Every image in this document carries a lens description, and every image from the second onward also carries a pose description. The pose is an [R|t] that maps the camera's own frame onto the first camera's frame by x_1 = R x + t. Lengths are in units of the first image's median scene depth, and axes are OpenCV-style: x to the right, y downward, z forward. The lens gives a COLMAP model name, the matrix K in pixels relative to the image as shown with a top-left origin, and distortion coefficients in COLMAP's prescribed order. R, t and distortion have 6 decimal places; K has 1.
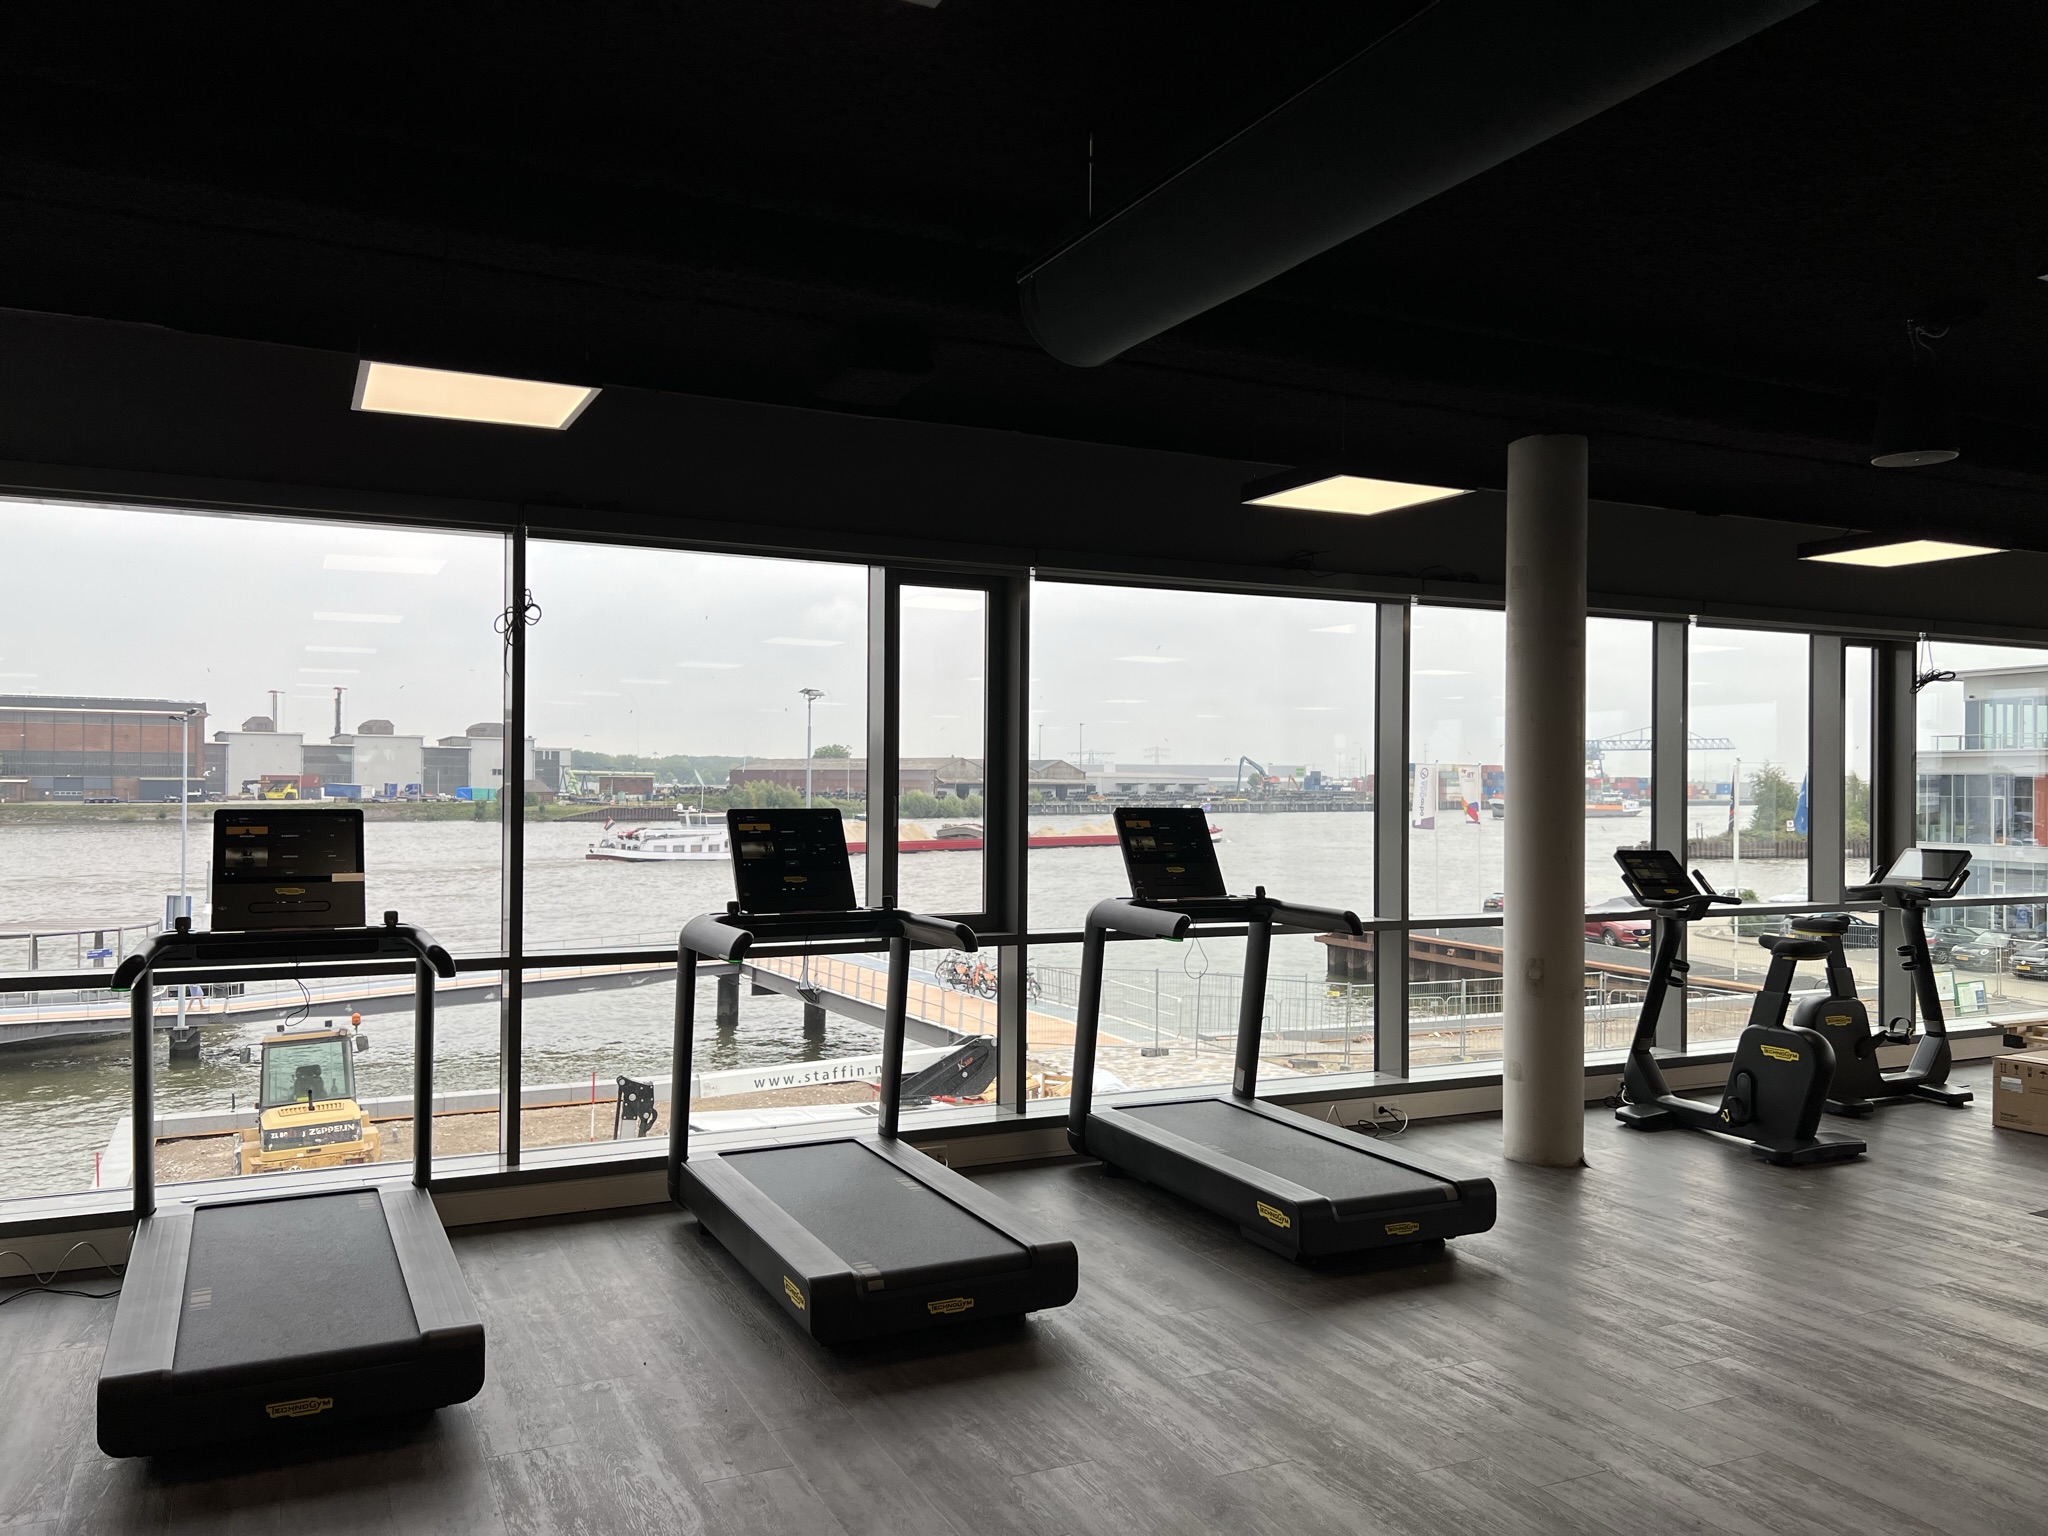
lens RADIAL K [[1540.0, 0, 1026.6], [0, 1540.0, 765.5], [0, 0, 1]] dist [-0.011578, -0.004456]
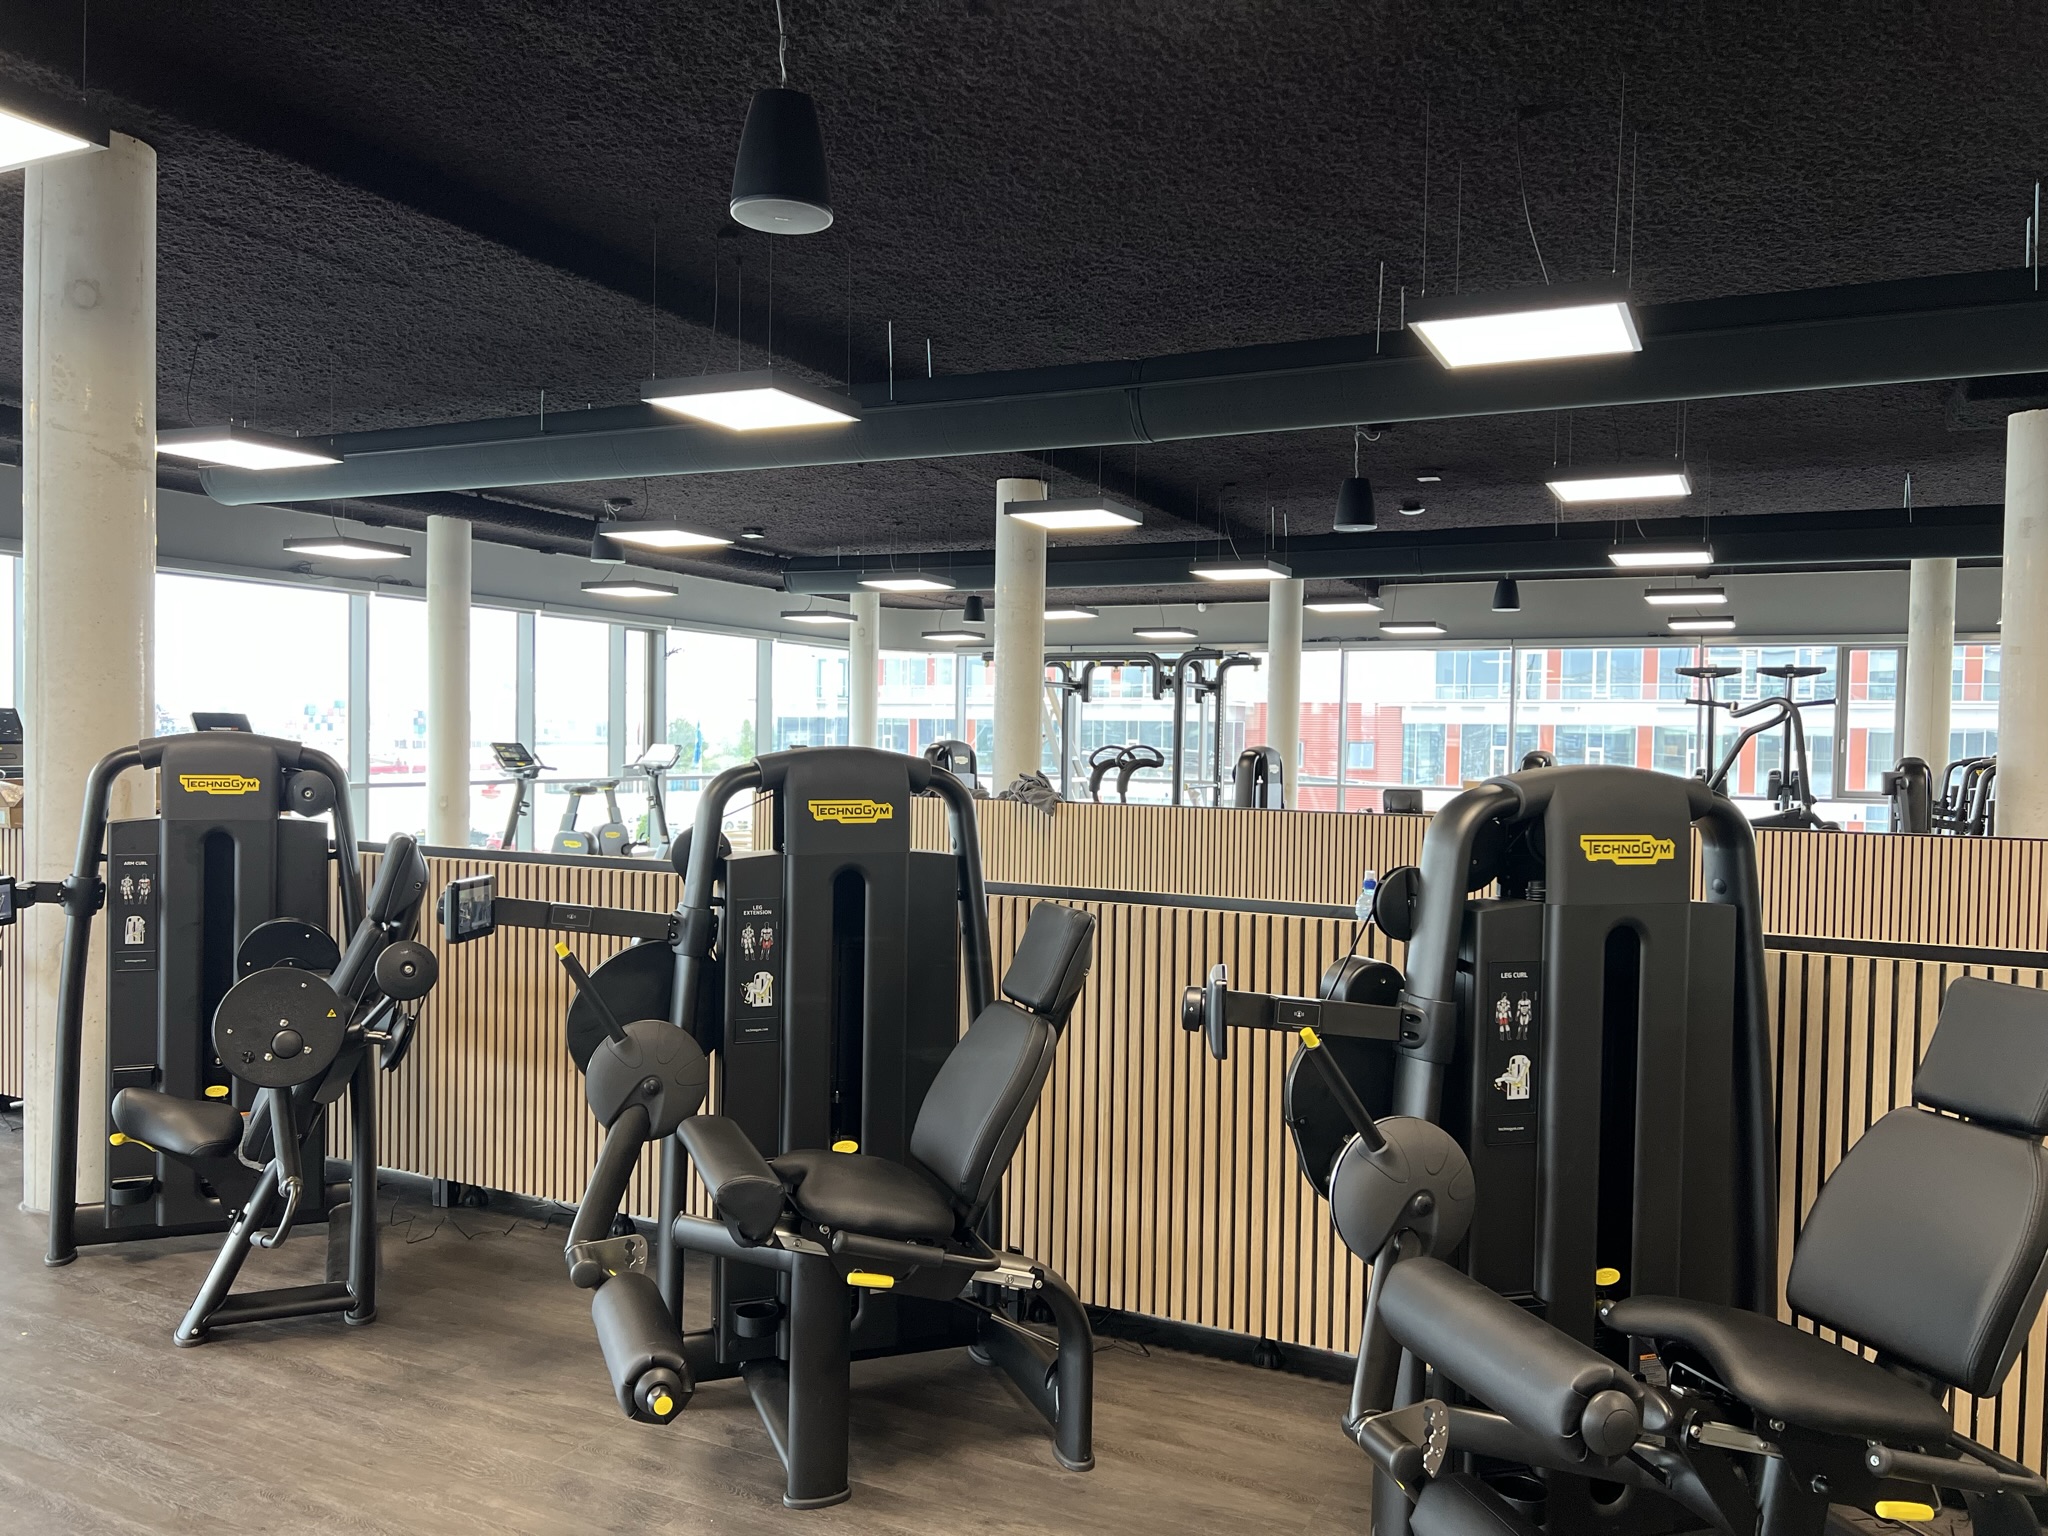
lens RADIAL K [[1540.0, 0, 1028.4], [0, 1540.0, 767.8], [0, 0, 1]] dist [-0.011578, -0.004456]
pose [[0.784328, -0.004522, 0.620330, -0.223220], [-0.012998, 0.999634, 0.023722, 0.036095], [-0.620211, -0.026669, 0.783982, -0.753411]]
